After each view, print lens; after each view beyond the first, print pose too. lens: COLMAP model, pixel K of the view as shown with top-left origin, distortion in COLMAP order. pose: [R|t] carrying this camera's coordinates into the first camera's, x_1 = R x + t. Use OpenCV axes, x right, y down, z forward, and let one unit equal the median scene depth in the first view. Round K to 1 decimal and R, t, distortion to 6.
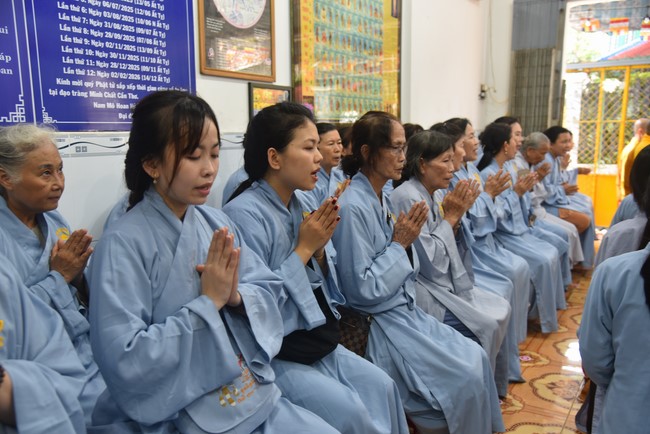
lens RADIAL K [[599.1, 0, 325.0], [0, 599.1, 217.0], [0, 0, 1]] dist [-0.010266, 0.132808]
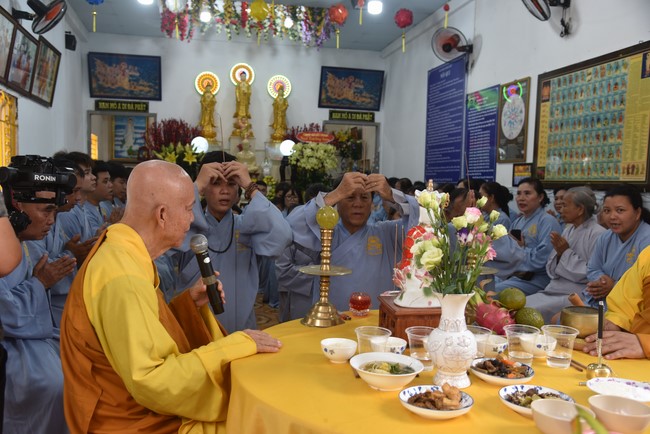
lens RADIAL K [[599.1, 0, 325.0], [0, 599.1, 217.0], [0, 0, 1]] dist [-0.010266, 0.132808]
pose [[-0.730424, 0.016332, -0.682798, 2.402834], [-0.129388, 0.978302, 0.161813, -0.401923], [0.670626, 0.206538, -0.712462, 2.825620]]
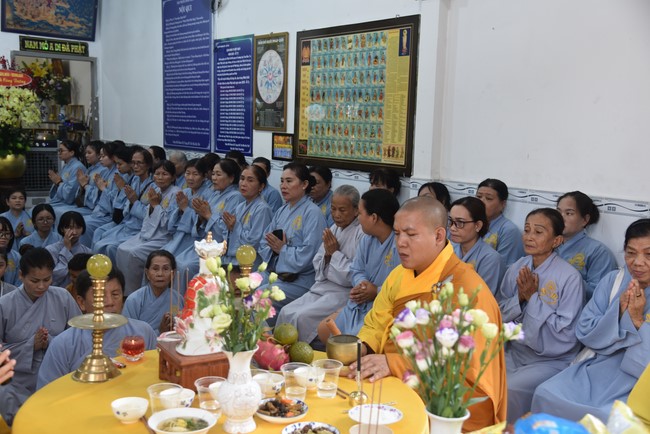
lens RADIAL K [[808.0, 0, 325.0], [0, 808.0, 217.0], [0, 0, 1]] dist [0.160762, 0.061756]
pose [[-0.428446, 0.096341, -0.898417, 2.709496], [-0.159323, 0.970666, 0.180068, -0.597748], [0.889410, 0.220288, -0.400529, 2.934607]]
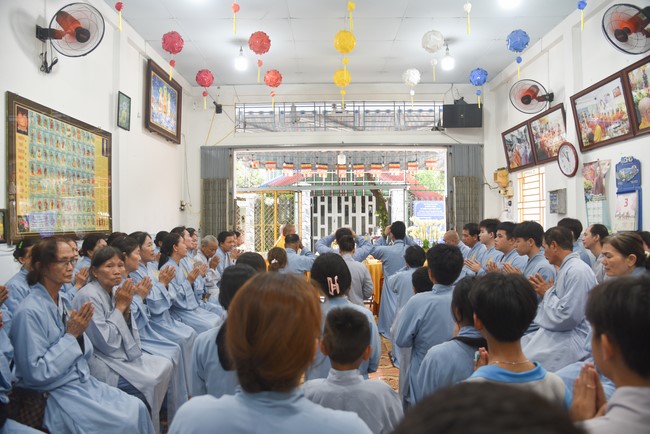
lens RADIAL K [[431.6, 0, 325.0], [0, 431.6, 217.0], [0, 0, 1]] dist [-0.106260, 0.045869]
pose [[0.866186, 0.000200, 0.499722, 0.143280], [0.079294, 0.987276, -0.137838, -0.039489], [-0.493391, 0.159018, 0.855148, -0.122813]]
